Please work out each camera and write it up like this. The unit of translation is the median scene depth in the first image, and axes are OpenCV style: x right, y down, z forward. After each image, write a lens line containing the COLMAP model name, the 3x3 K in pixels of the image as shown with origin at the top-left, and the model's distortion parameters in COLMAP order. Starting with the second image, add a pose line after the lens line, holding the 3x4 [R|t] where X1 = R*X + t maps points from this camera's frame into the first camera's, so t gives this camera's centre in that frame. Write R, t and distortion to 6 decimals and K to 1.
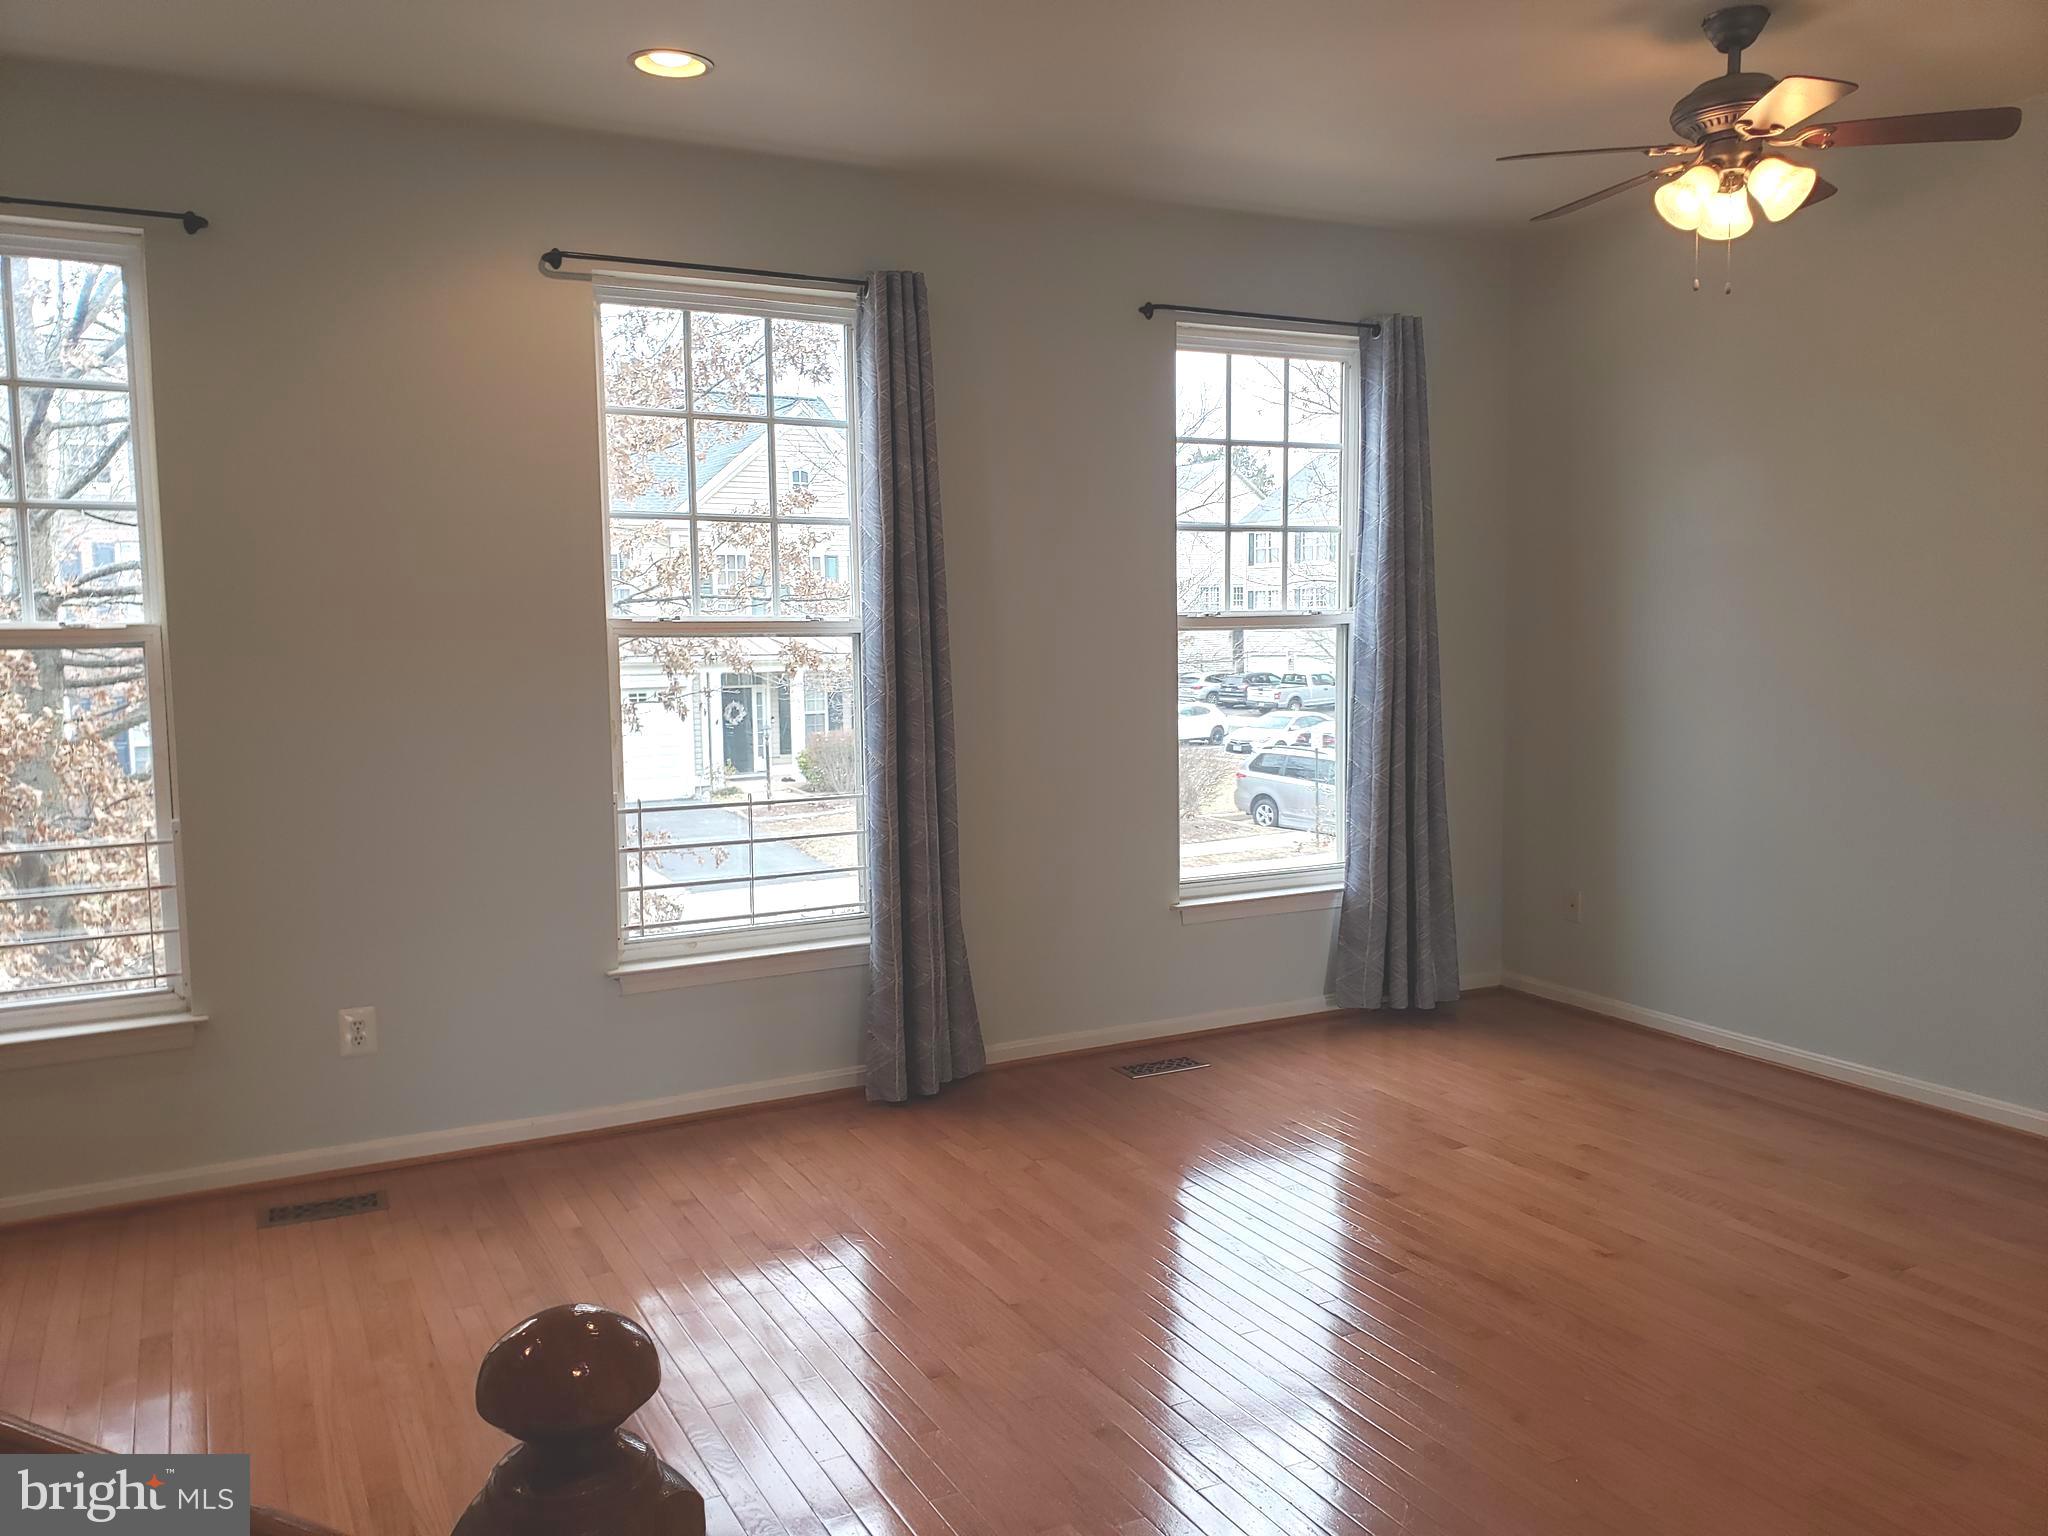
lens RADIAL K [[1587.8, 0, 1037.9], [0, 1587.8, 757.1], [0, 0, 1]] dist [0.042559, -0.047170]
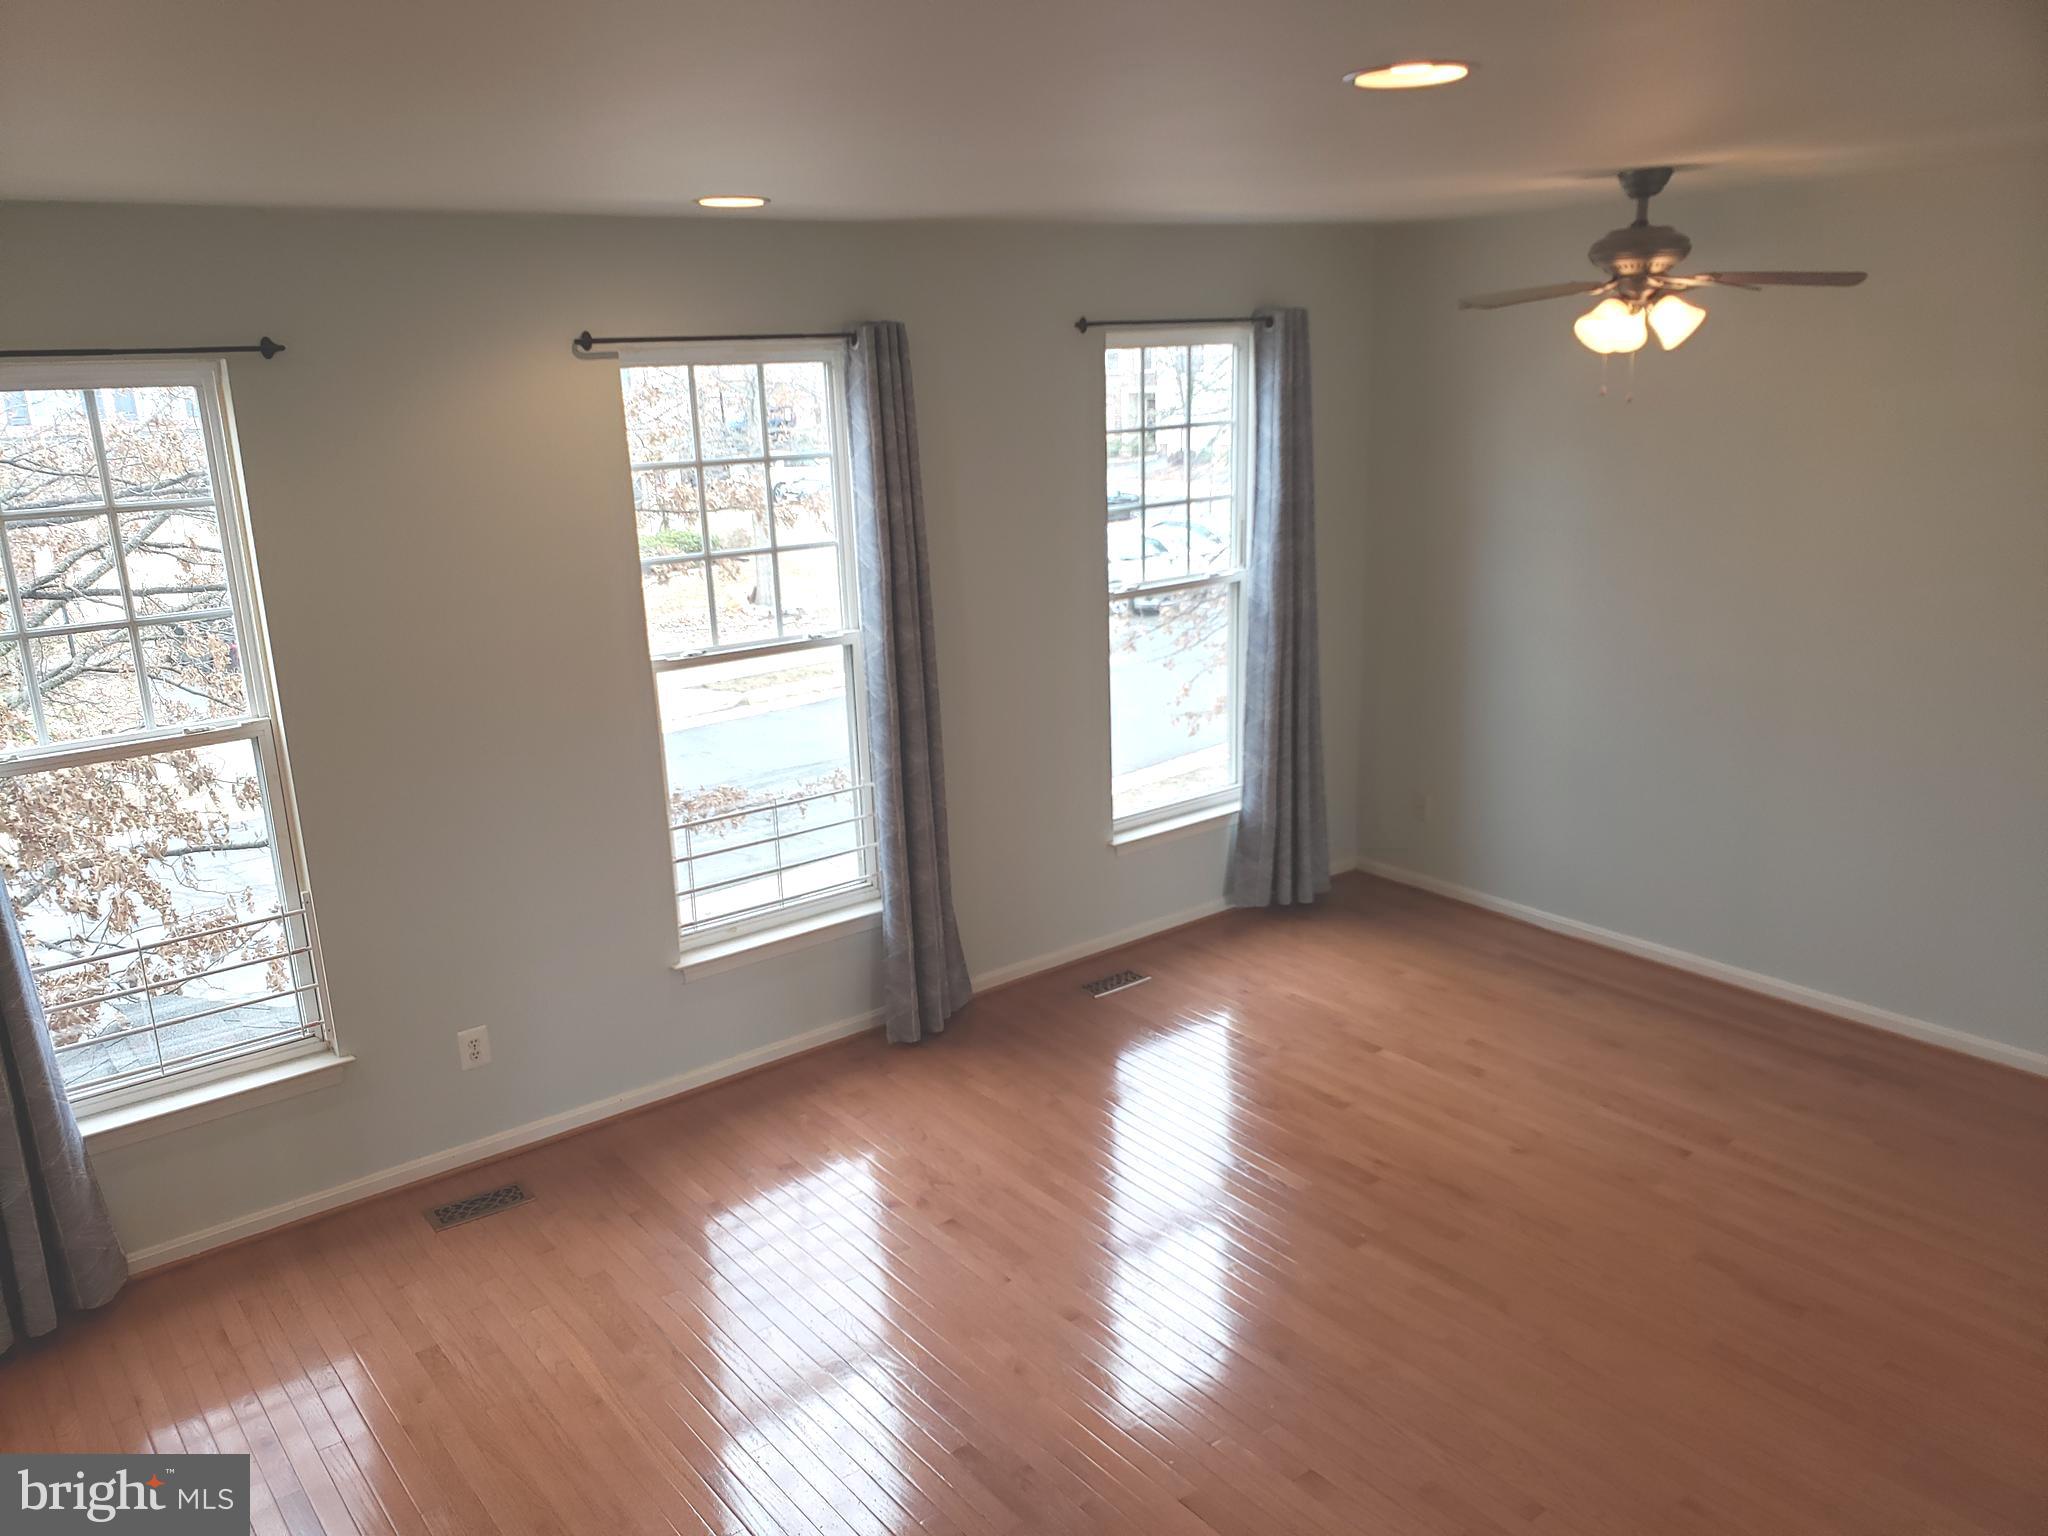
lens RADIAL K [[1587.8, 0, 994.9], [0, 1587.8, 776.7], [0, 0, 1]] dist [0.042559, -0.047170]
pose [[0.985482, -0.065674, 0.156563, -0.199238], [0.036189, 0.982219, 0.184219, -0.193585], [-0.165878, -0.175878, 0.970336, -0.124365]]
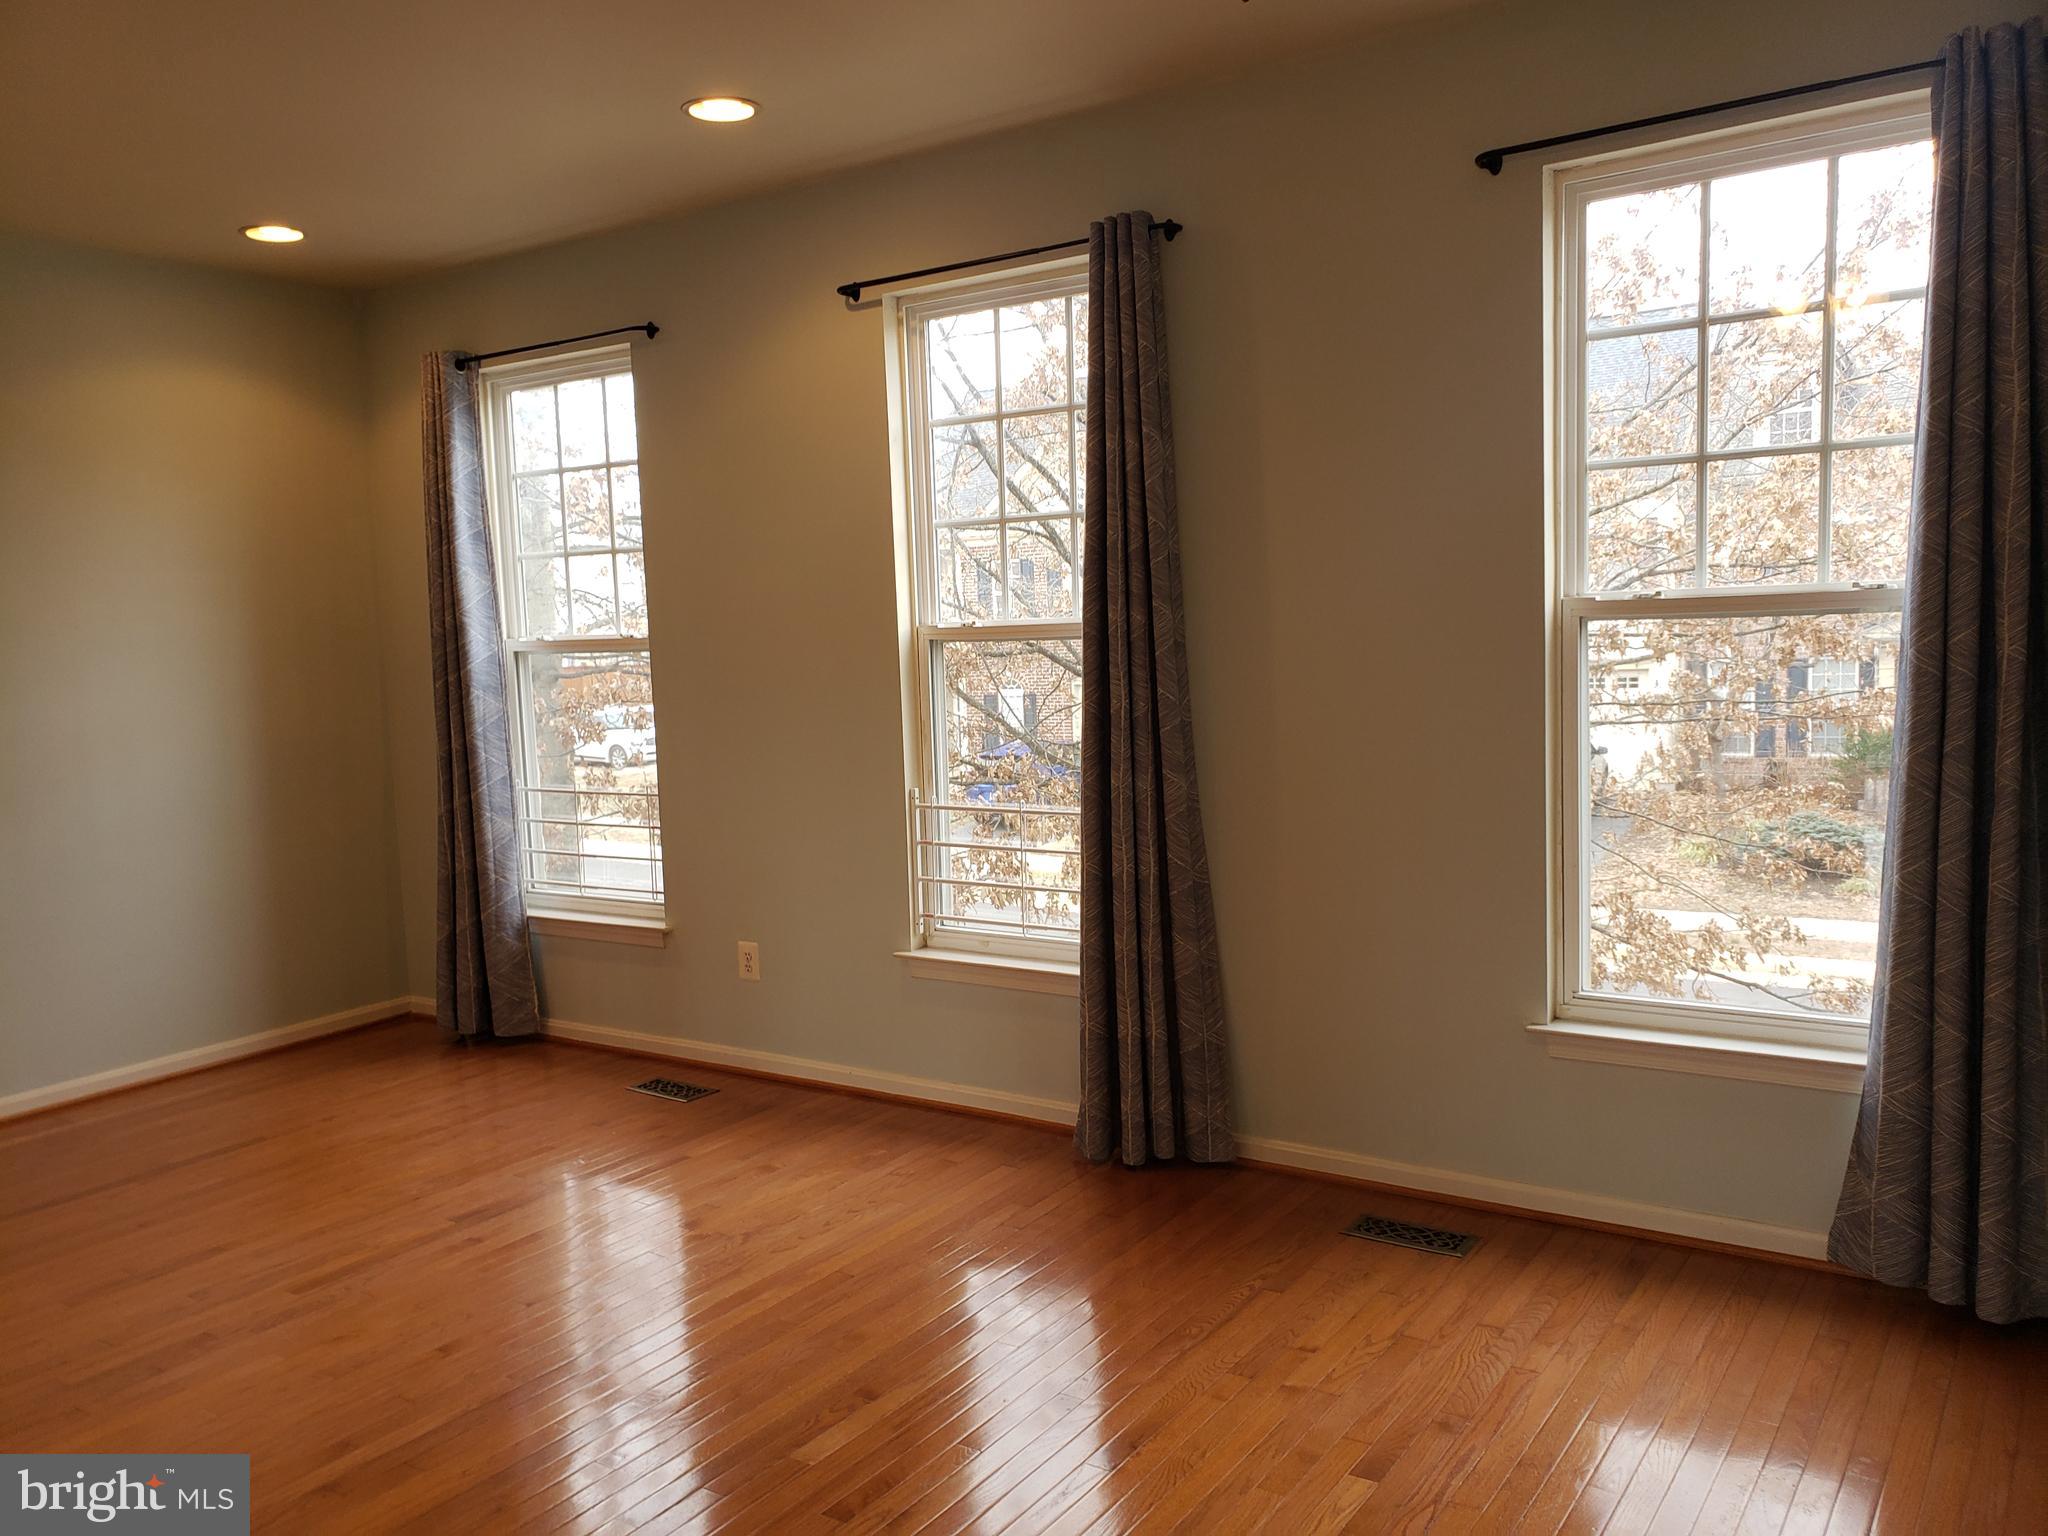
lens RADIAL K [[1587.8, 0, 967.7], [0, 1587.8, 763.7], [0, 0, 1]] dist [0.042559, -0.047170]
pose [[0.453418, 0.073076, -0.888297, 0.653425], [-0.045871, 0.997226, 0.058623, -0.053983], [0.890117, 0.014167, 0.455512, 0.524542]]
